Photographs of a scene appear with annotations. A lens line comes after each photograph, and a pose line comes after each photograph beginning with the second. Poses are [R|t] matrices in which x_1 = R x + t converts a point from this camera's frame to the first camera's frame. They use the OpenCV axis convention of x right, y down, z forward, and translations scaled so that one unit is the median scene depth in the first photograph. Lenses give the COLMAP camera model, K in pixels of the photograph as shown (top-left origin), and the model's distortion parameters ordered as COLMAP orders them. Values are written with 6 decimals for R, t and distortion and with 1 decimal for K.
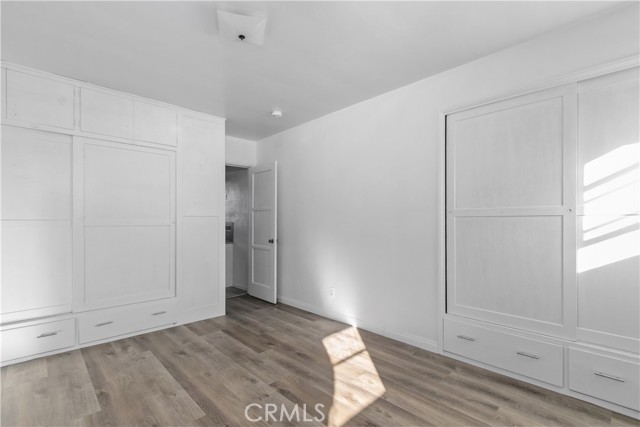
lens RADIAL K [[297.0, 0, 313.7], [0, 297.0, 214.5], [0, 0, 1]] dist [-0.000202, -0.000061]
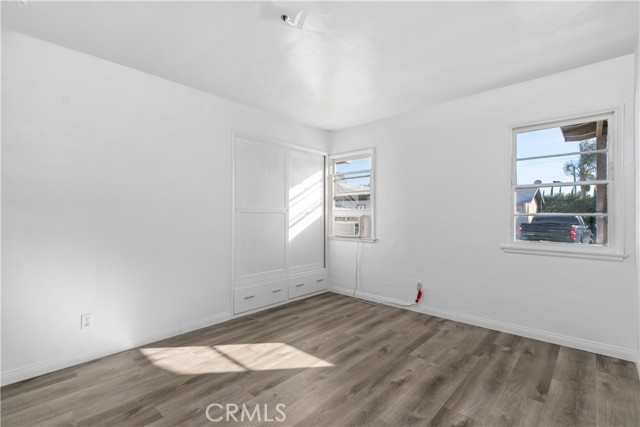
lens RADIAL K [[301.7, 0, 306.6], [0, 301.7, 212.9], [0, 0, 1]] dist [0.018821, -0.010582]
pose [[-0.048399, 0.006167, 0.998809, -1.097952], [-0.021993, 0.999732, -0.007238, 0.010116], [-0.998586, -0.022317, -0.048250, 0.898071]]
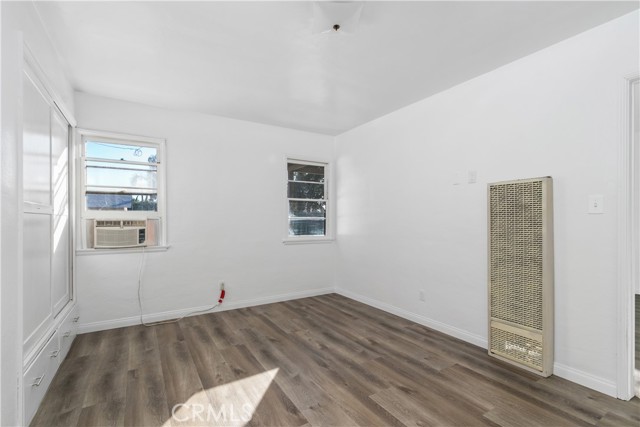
lens RADIAL K [[299.2, 0, 319.9], [0, 299.2, 224.2], [0, 0, 1]] dist [0.002055, 0.000281]
pose [[-0.982889, 0.001422, 0.184192, -0.331253], [-0.000353, 0.999954, -0.009603, 0.046369], [-0.184197, -0.009504, -0.982843, 1.790172]]
